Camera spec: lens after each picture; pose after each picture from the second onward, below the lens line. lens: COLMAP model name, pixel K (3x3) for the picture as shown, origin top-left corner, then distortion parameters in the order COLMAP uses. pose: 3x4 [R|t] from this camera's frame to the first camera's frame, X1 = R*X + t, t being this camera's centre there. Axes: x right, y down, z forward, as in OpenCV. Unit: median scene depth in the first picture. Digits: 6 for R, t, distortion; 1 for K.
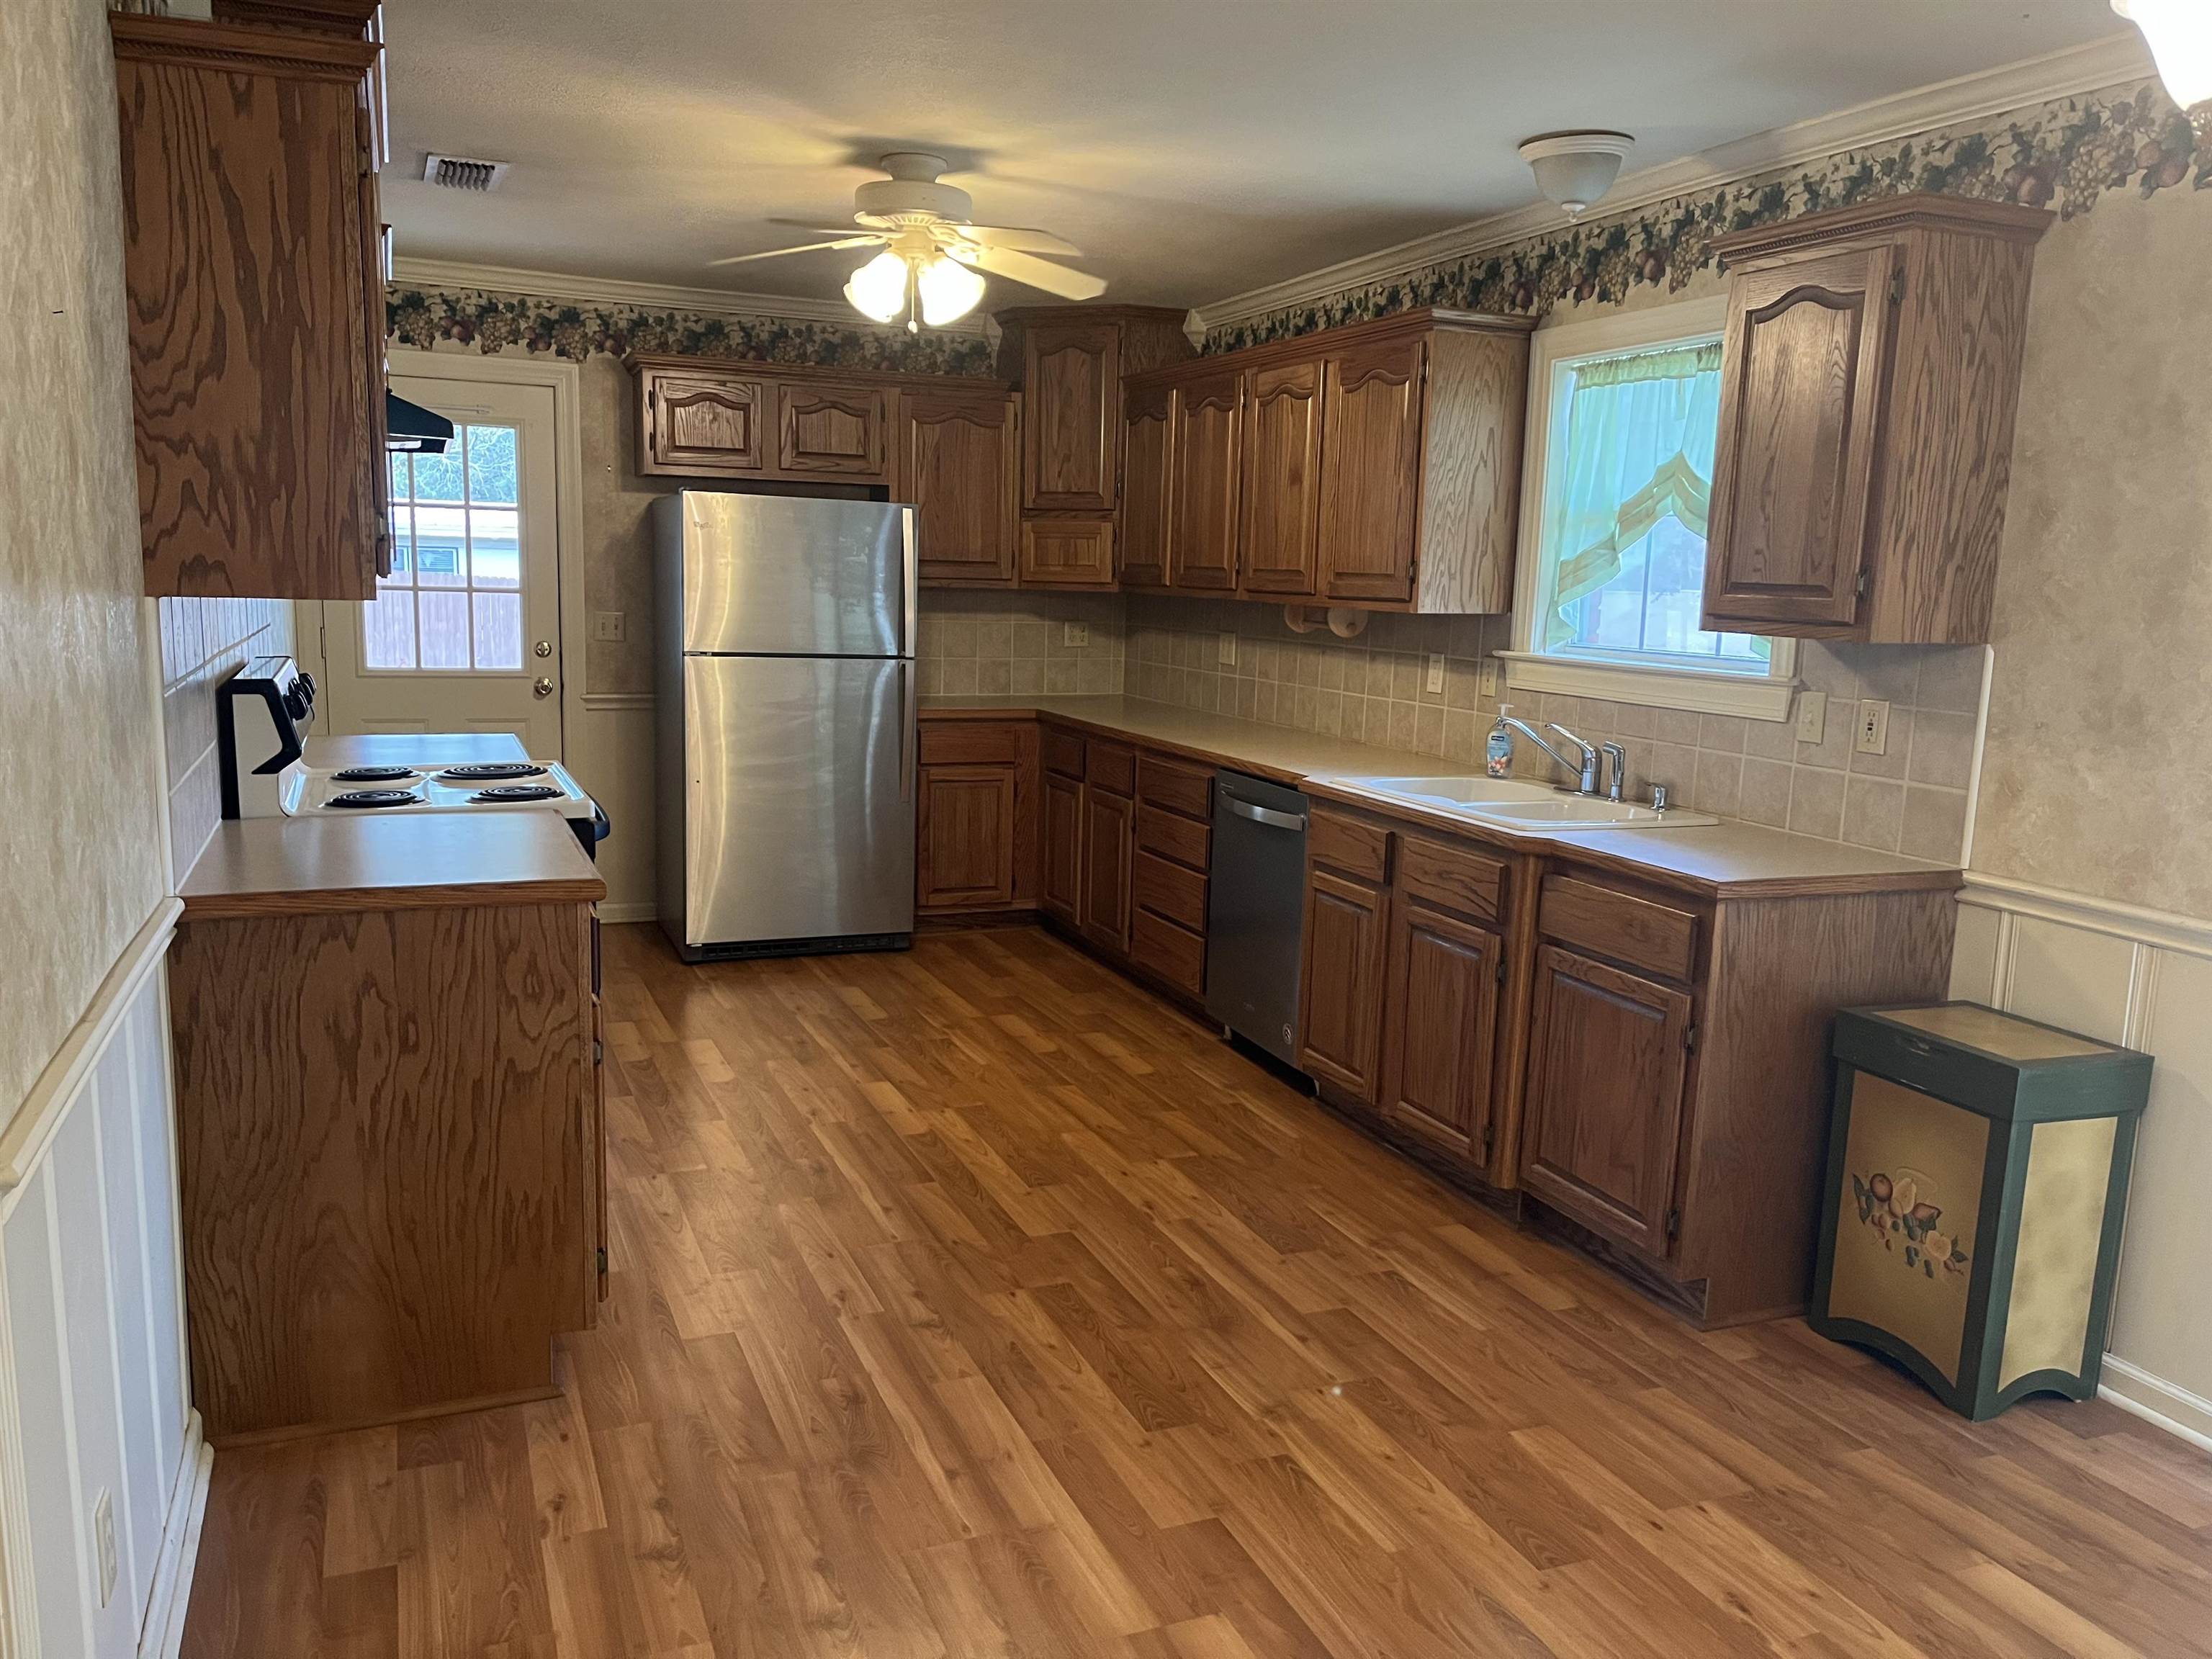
lens RADIAL K [[1638.0, 0, 1112.7], [0, 1638.0, 894.3], [0, 0, 1]] dist [0.000657, -0.073957]
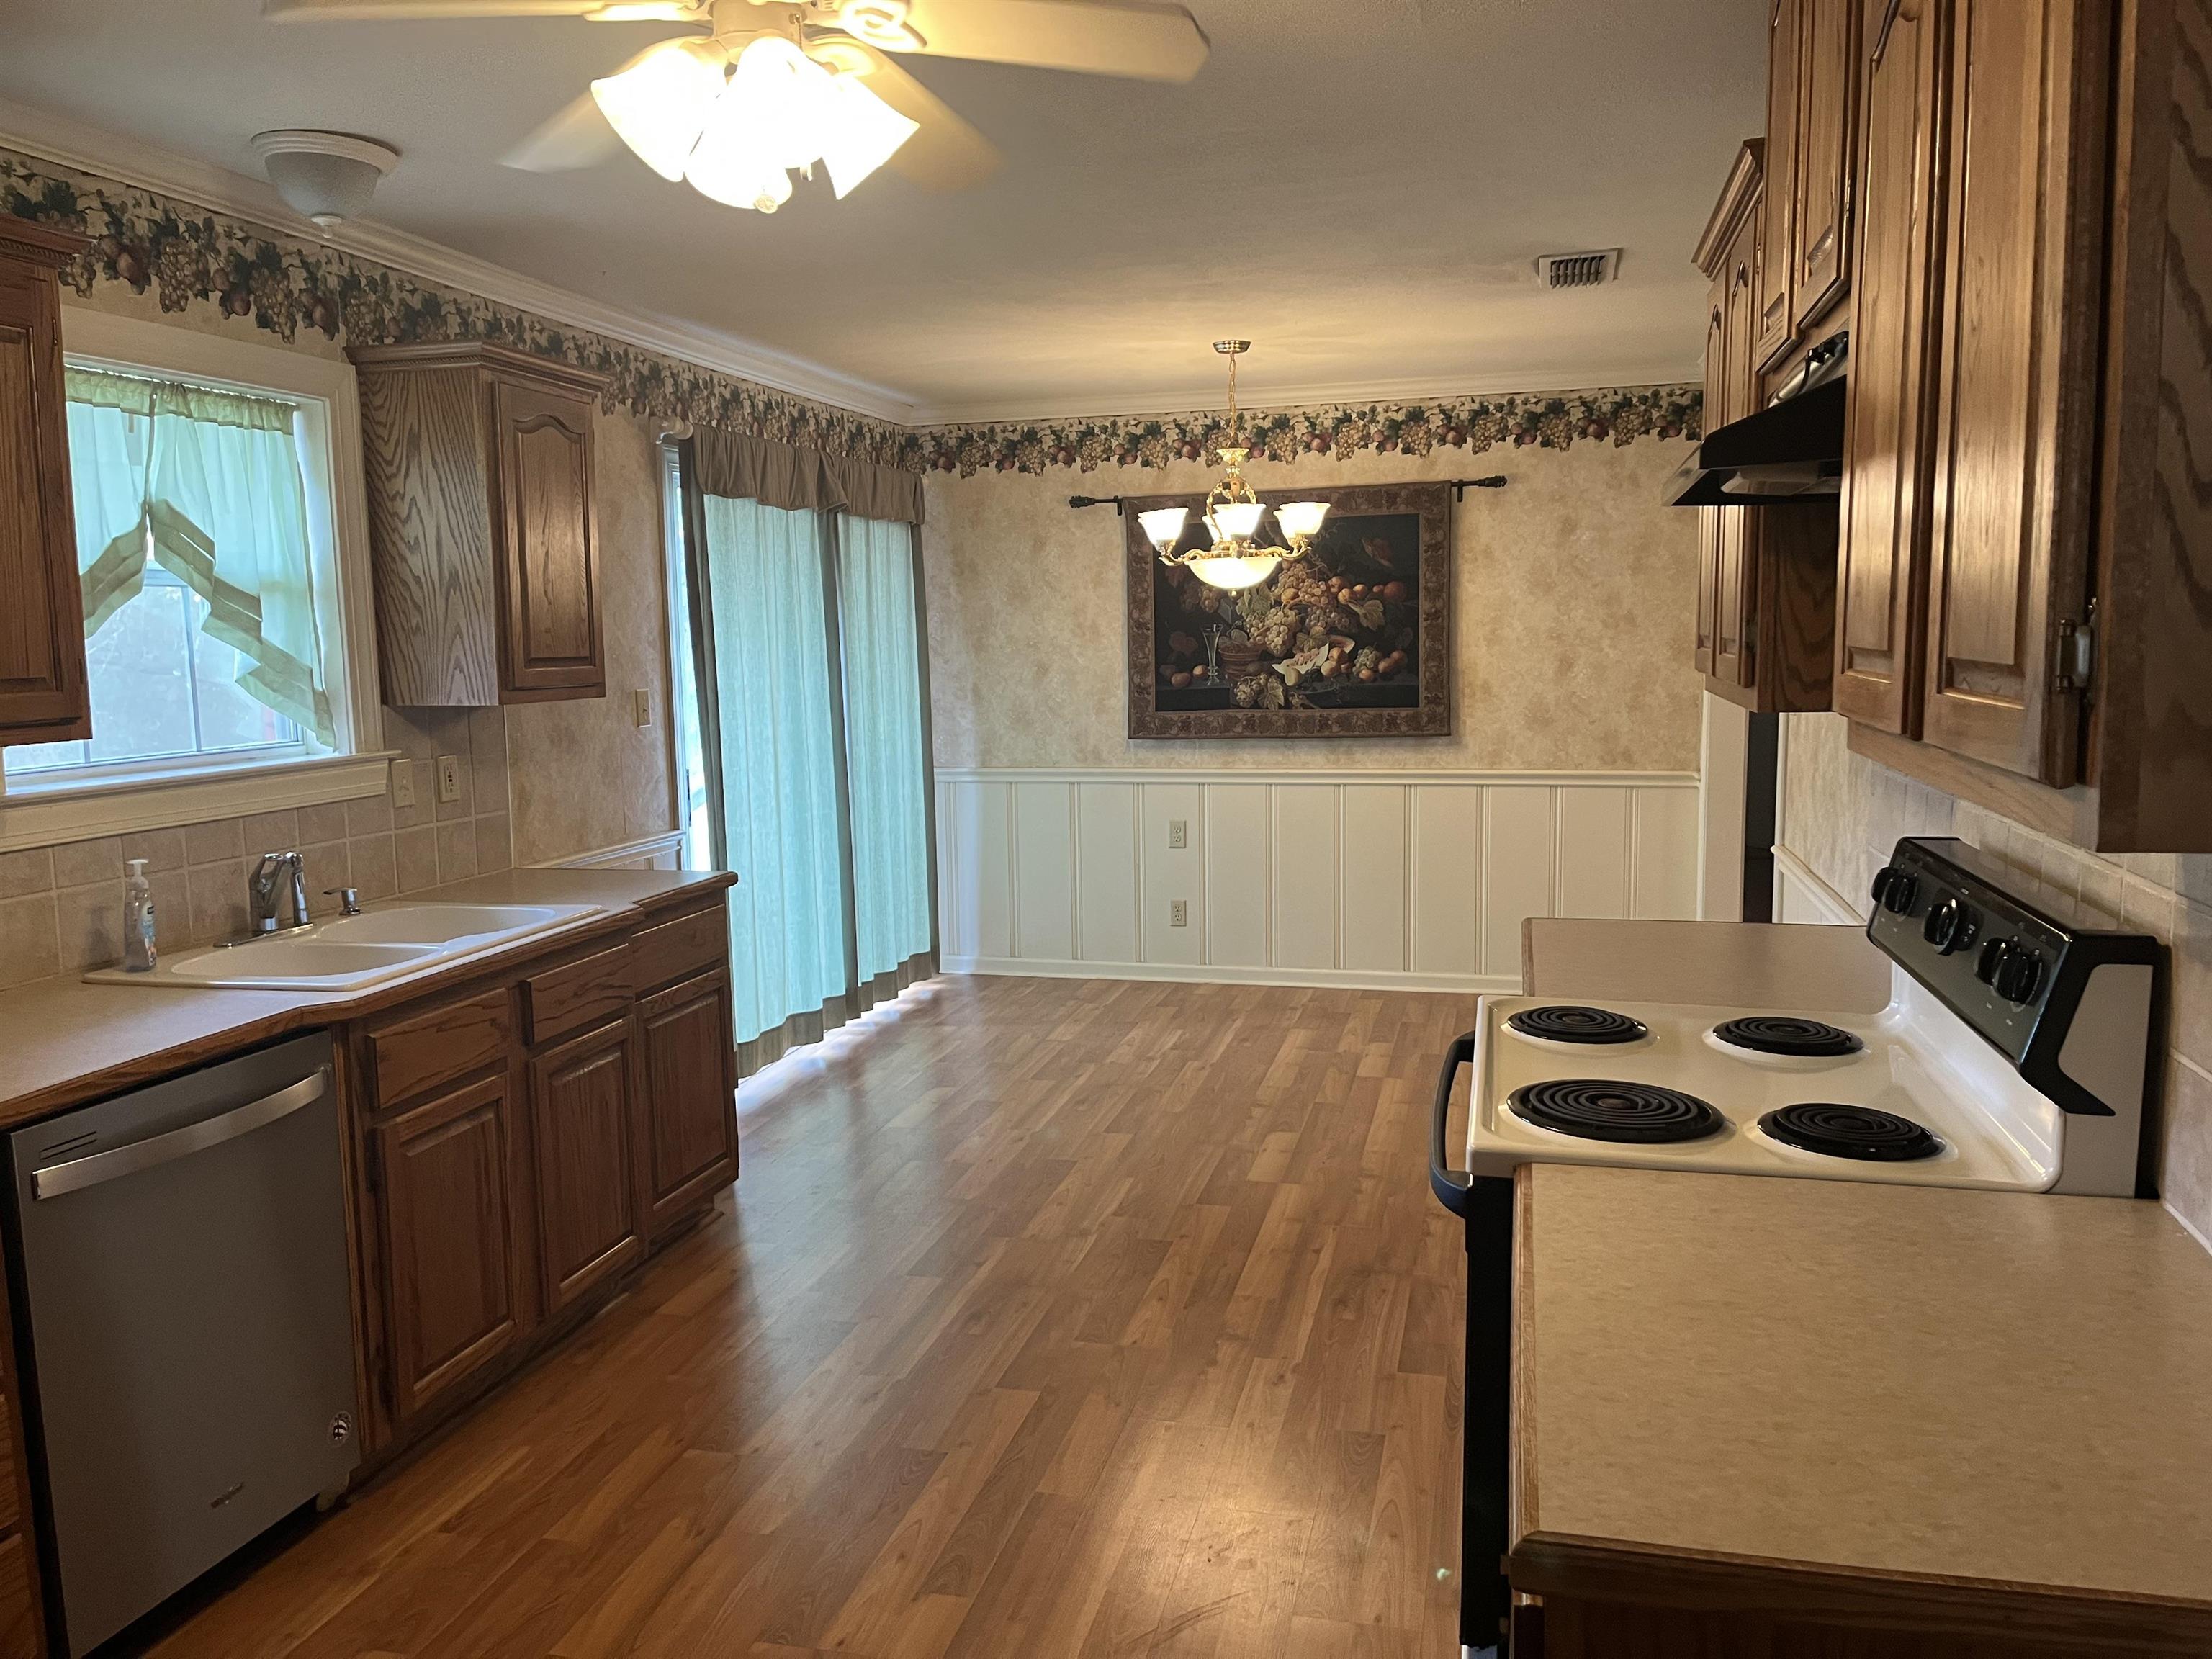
lens RADIAL K [[1664.6, 0, 1083.0], [0, 1664.6, 842.5], [0, 0, 1]] dist [0.087127, -0.112296]
pose [[-0.795721, -0.096026, 0.598002, -0.537776], [0.107492, 0.949287, 0.295466, -0.319046], [-0.596048, 0.299389, -0.745046, 1.429924]]
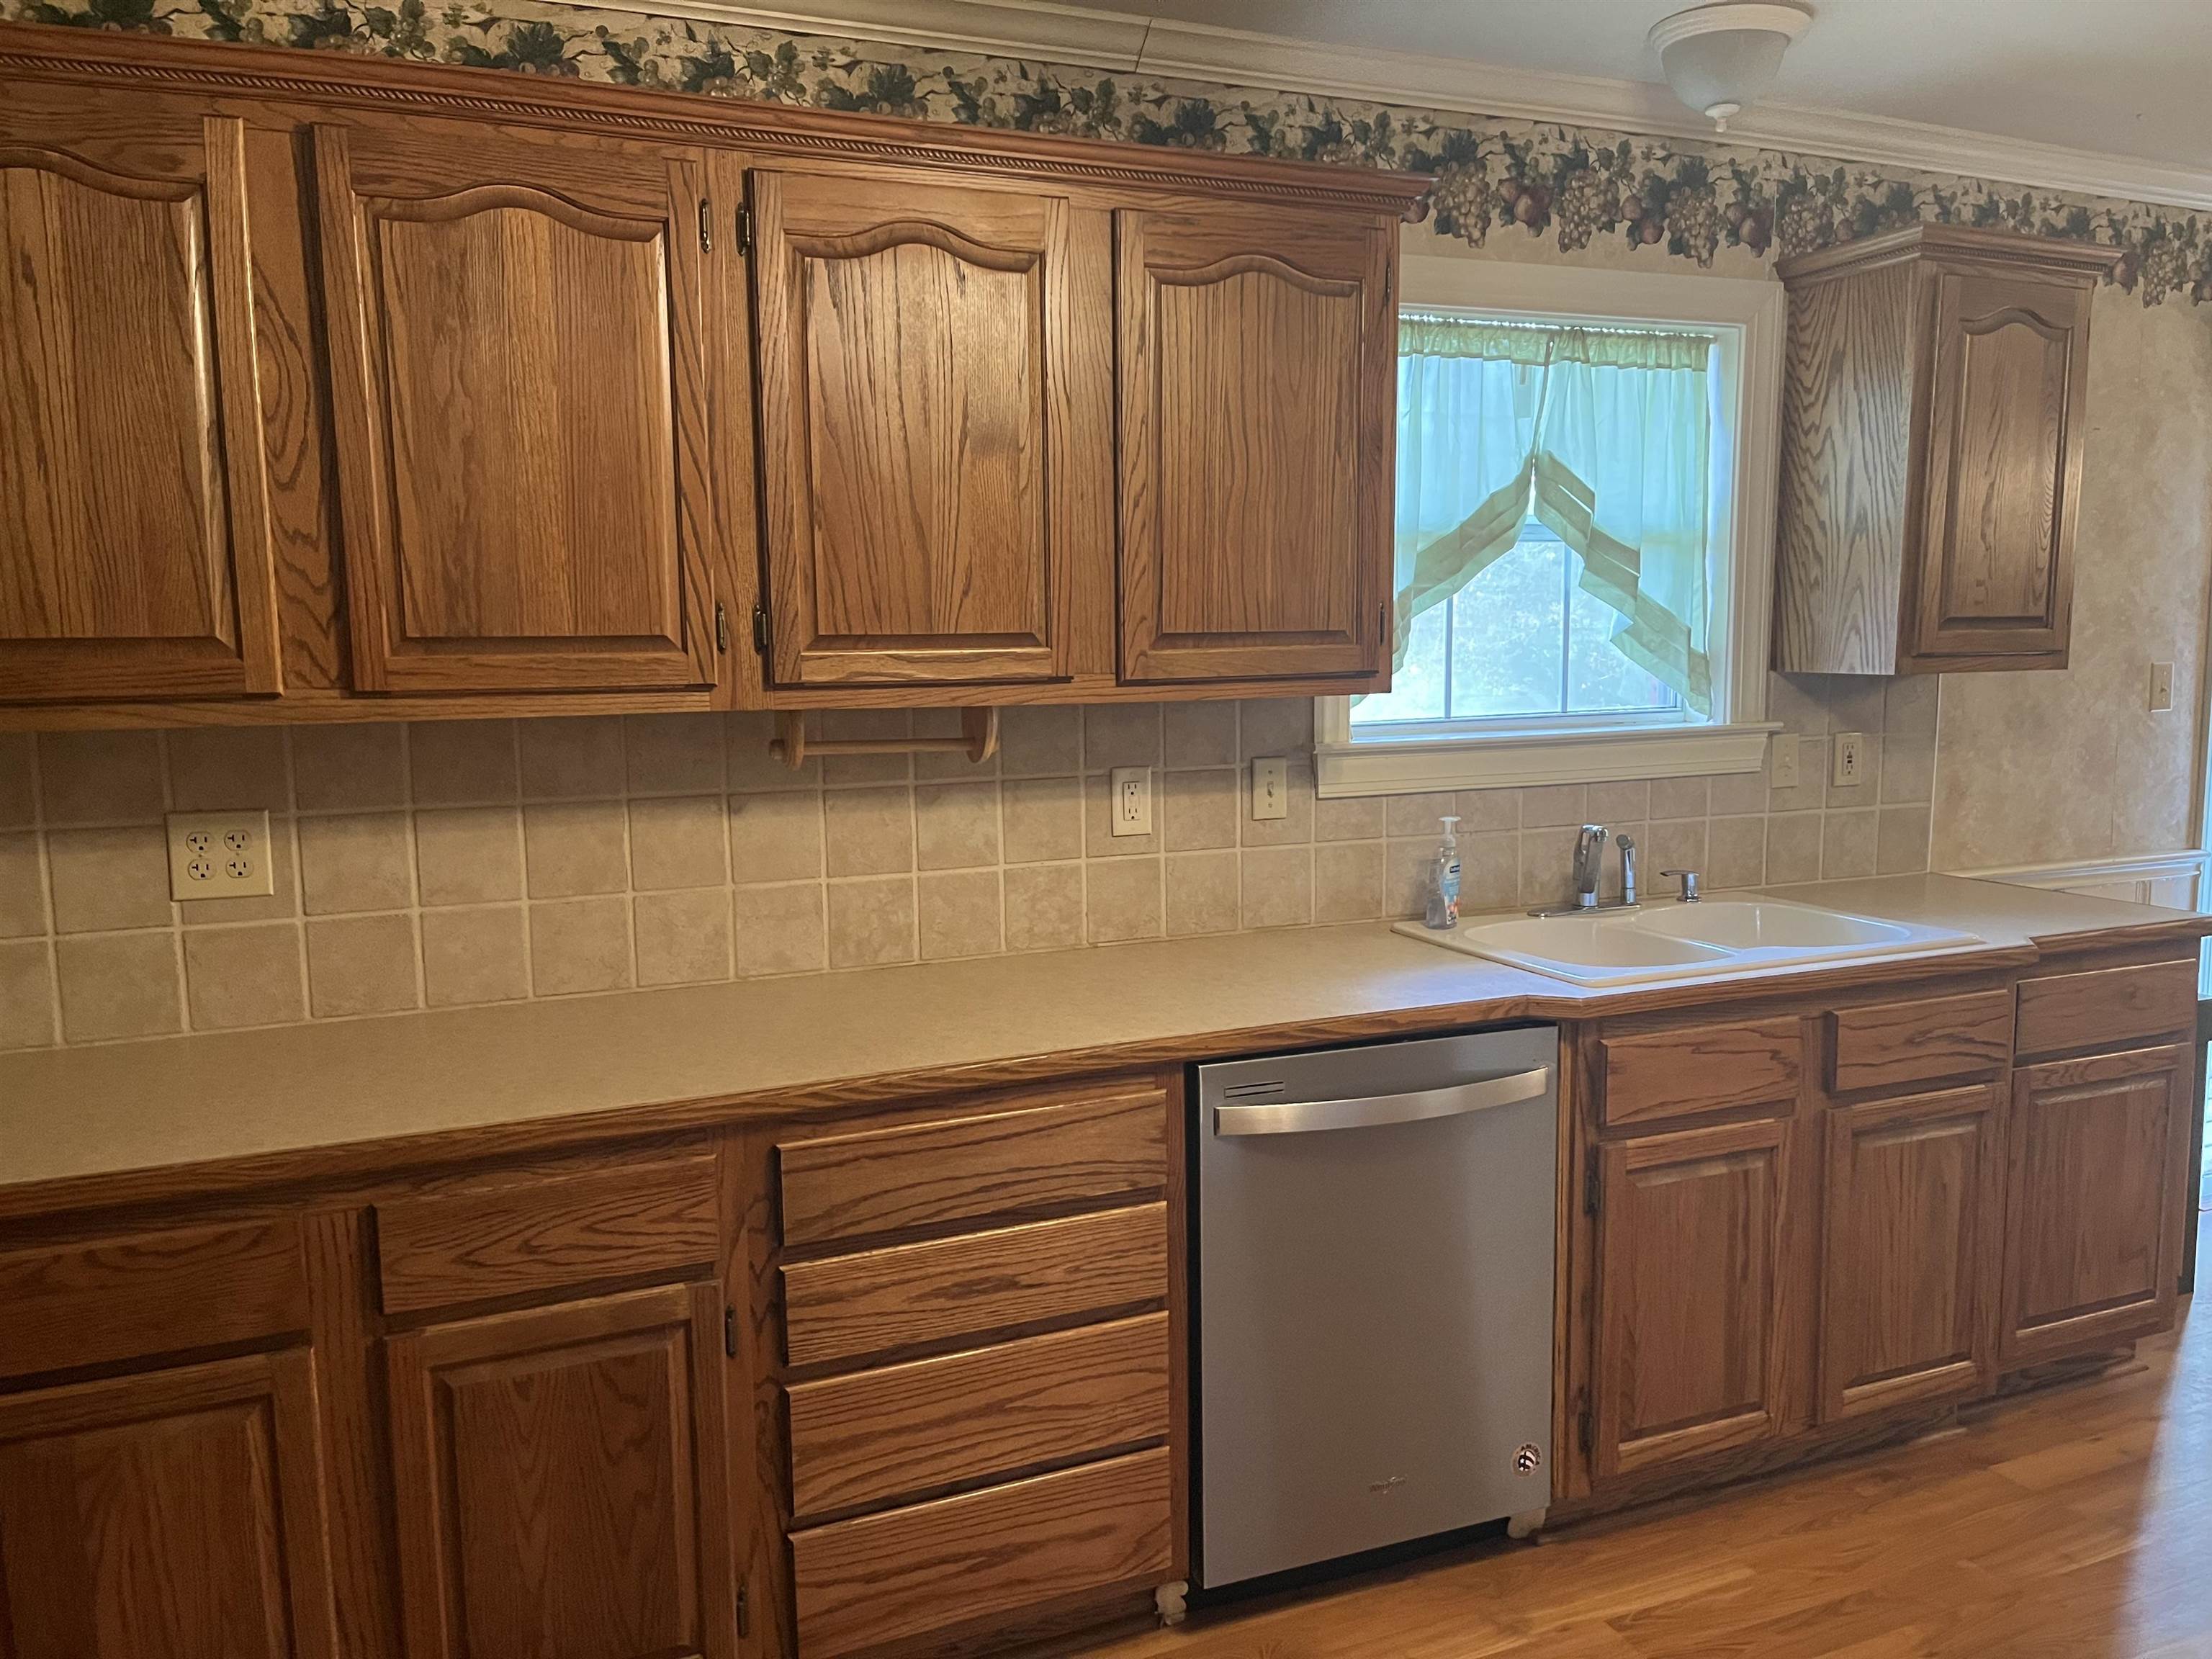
lens RADIAL K [[1664.6, 0, 1083.0], [0, 1664.6, 842.5], [0, 0, 1]] dist [0.087127, -0.112296]
pose [[-0.006662, -0.163739, 0.986481, -0.483386], [0.203057, 0.965729, 0.161665, -0.274832], [-0.979144, 0.201389, 0.026815, 1.256837]]
